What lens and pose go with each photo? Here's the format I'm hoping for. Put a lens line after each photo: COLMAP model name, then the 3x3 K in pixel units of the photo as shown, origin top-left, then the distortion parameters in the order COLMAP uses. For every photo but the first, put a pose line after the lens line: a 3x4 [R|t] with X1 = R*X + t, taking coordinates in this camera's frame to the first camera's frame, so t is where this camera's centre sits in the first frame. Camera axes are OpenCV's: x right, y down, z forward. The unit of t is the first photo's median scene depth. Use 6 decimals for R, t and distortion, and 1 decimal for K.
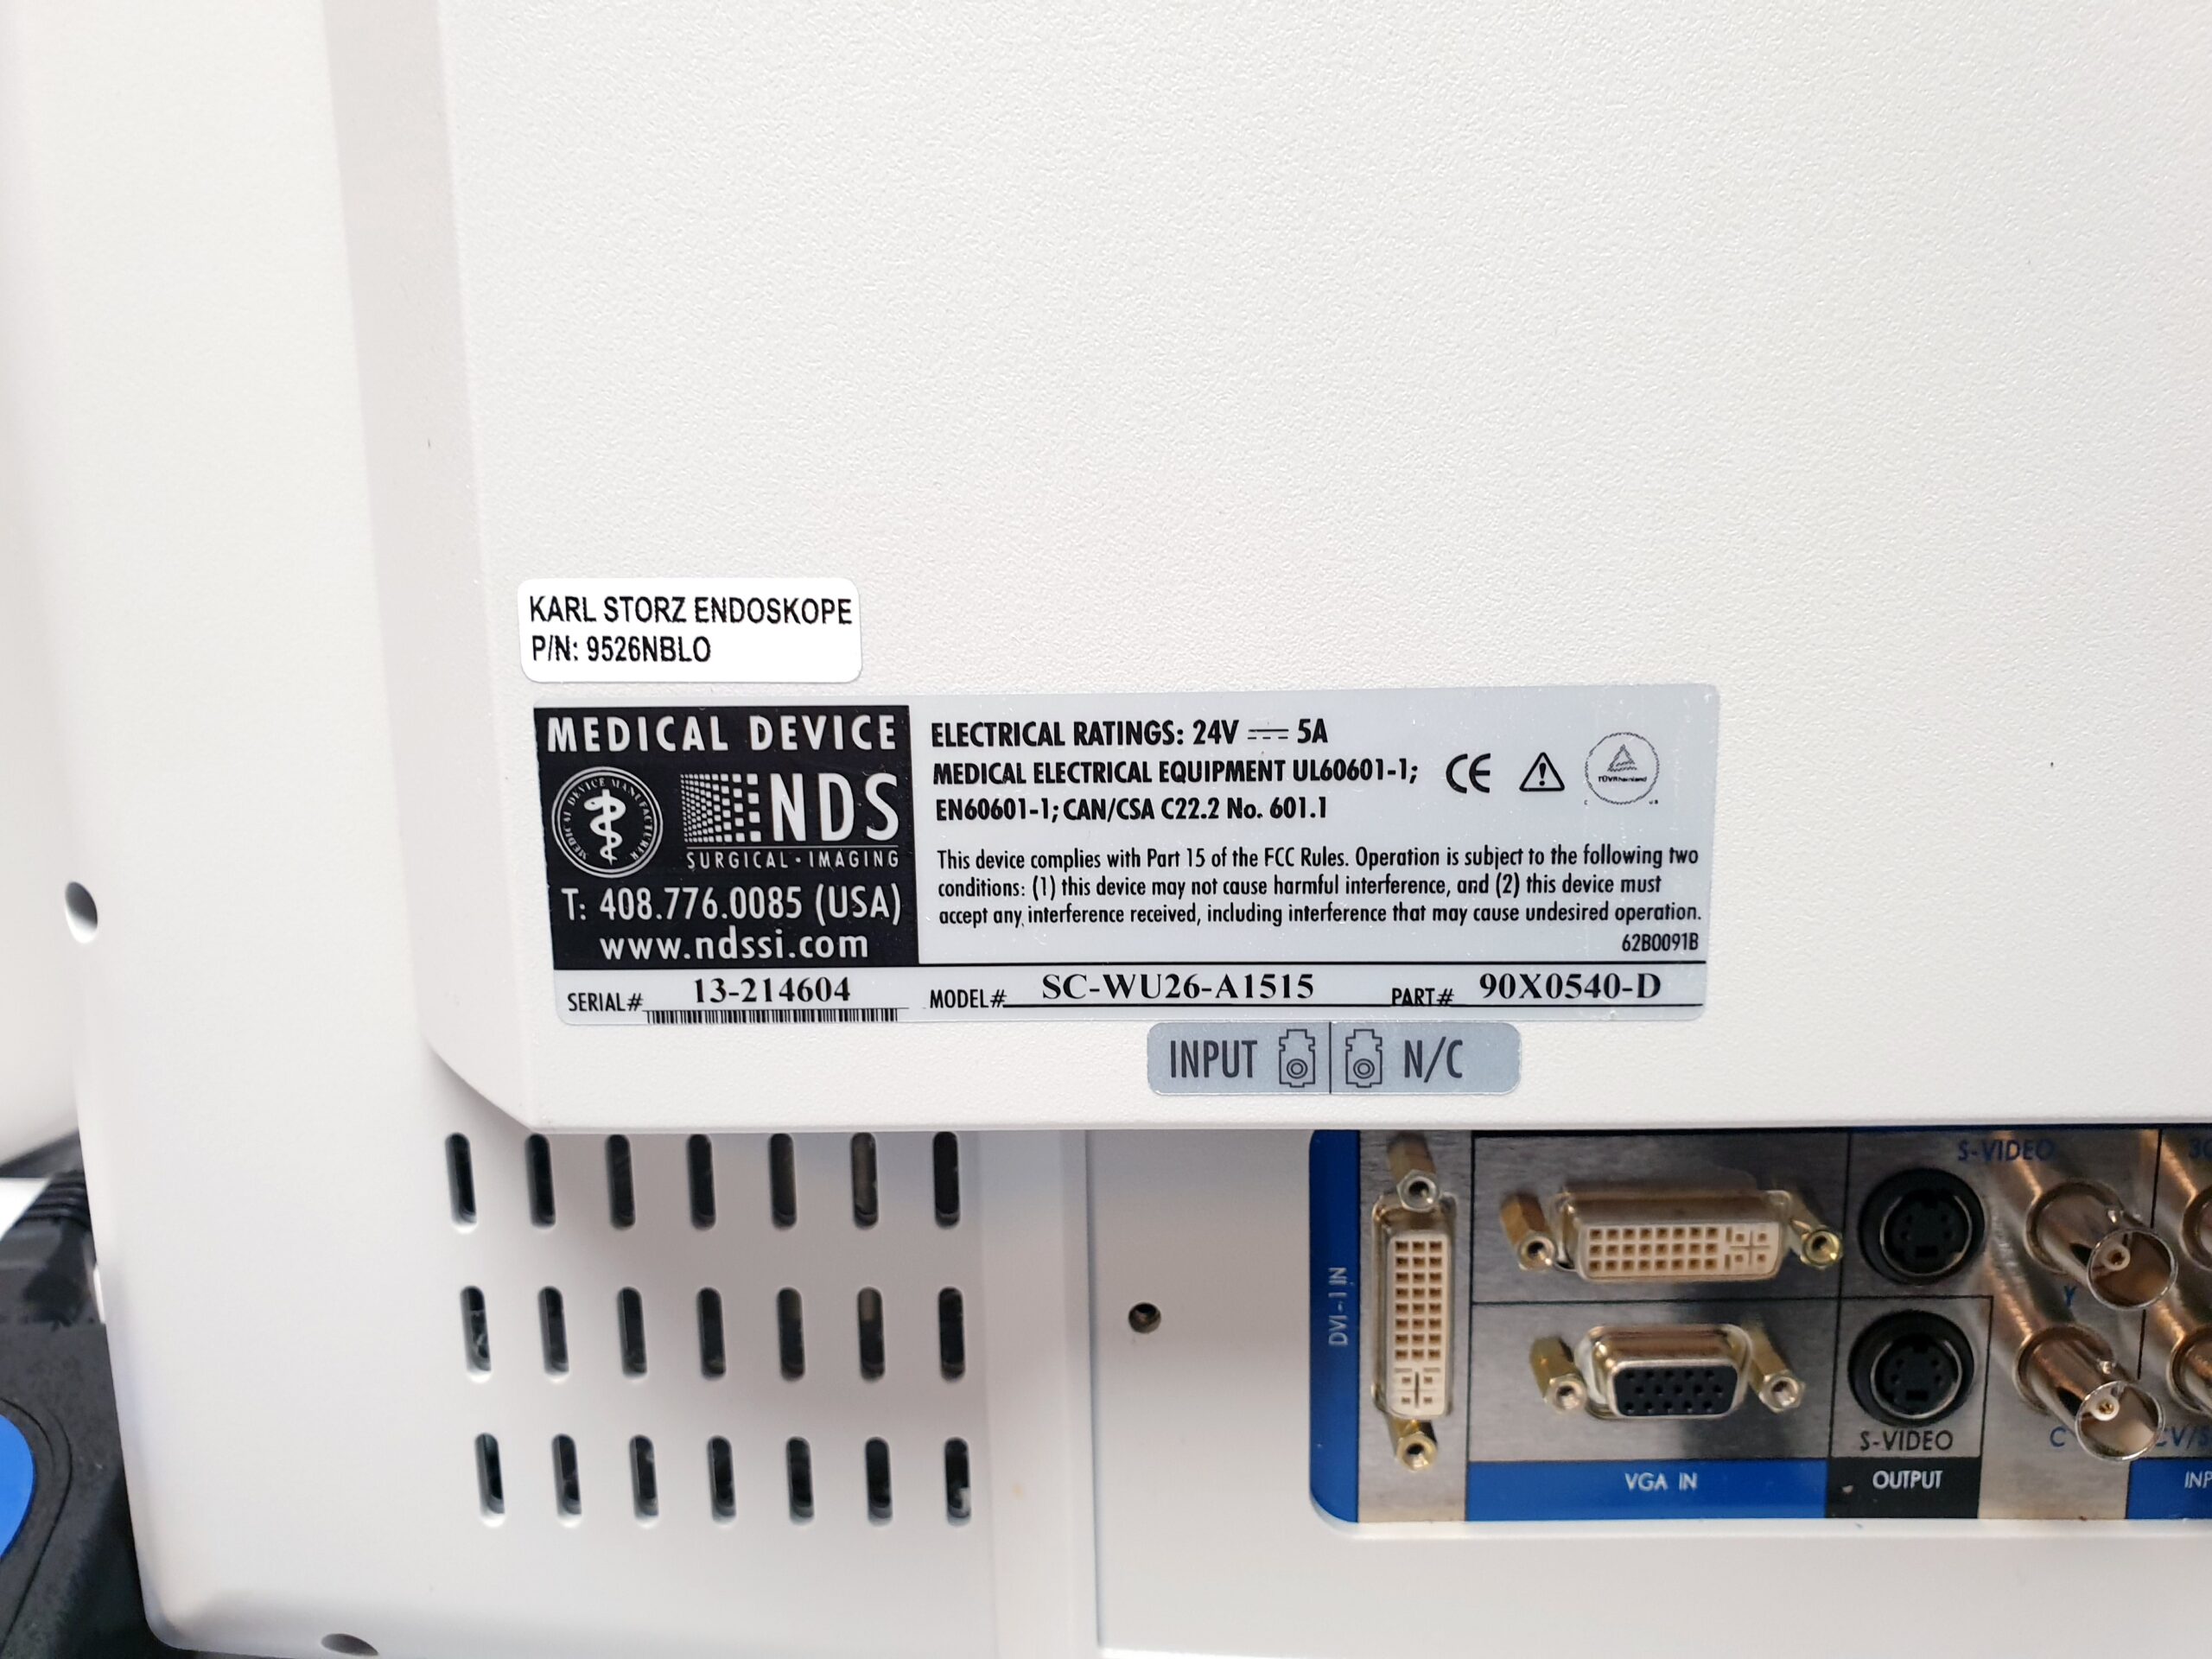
lens RADIAL K [[1676.0, 0, 1156.8], [0, 1676.0, 829.7], [0, 0, 1]] dist [0.068734, -0.136626]
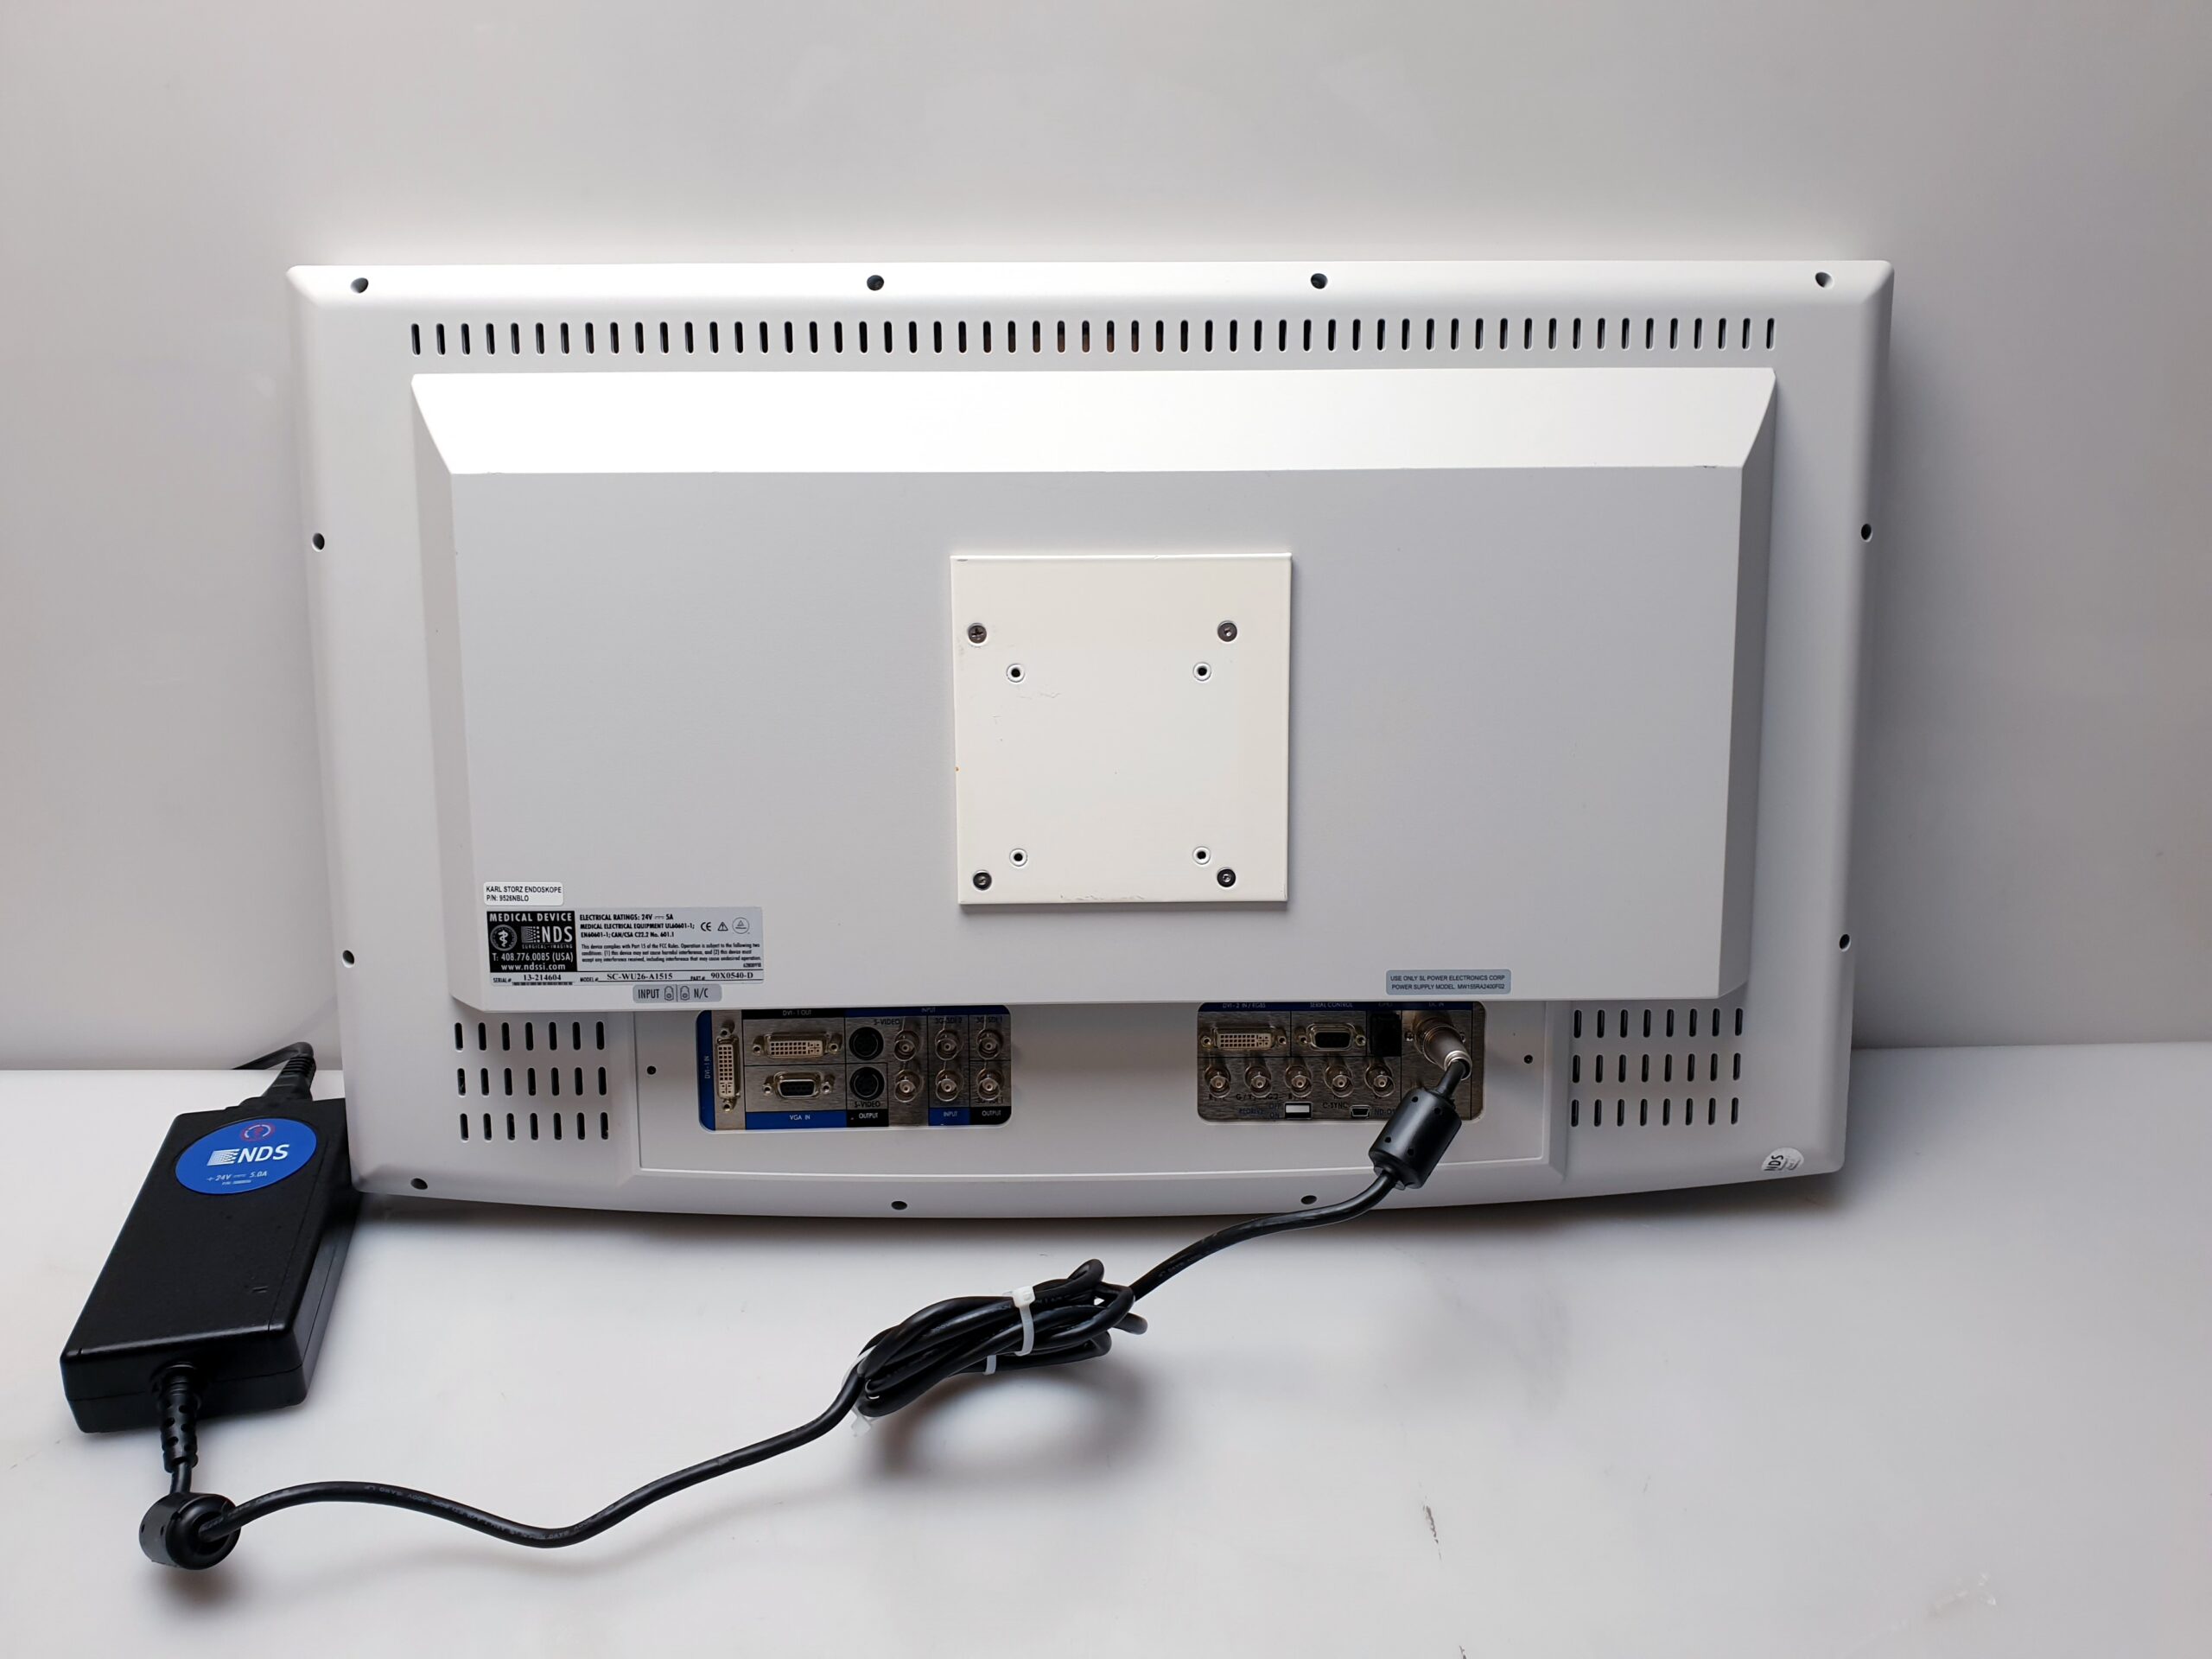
lens RADIAL K [[1657.5, 0, 1116.3], [0, 1657.5, 798.0], [0, 0, 1]] dist [0.063712, -0.101356]
pose [[0.999398, 0.003766, 0.034477, 1.076483], [-0.002254, 0.999039, -0.043773, -0.176245], [-0.034609, 0.043668, 0.998446, -3.285061]]
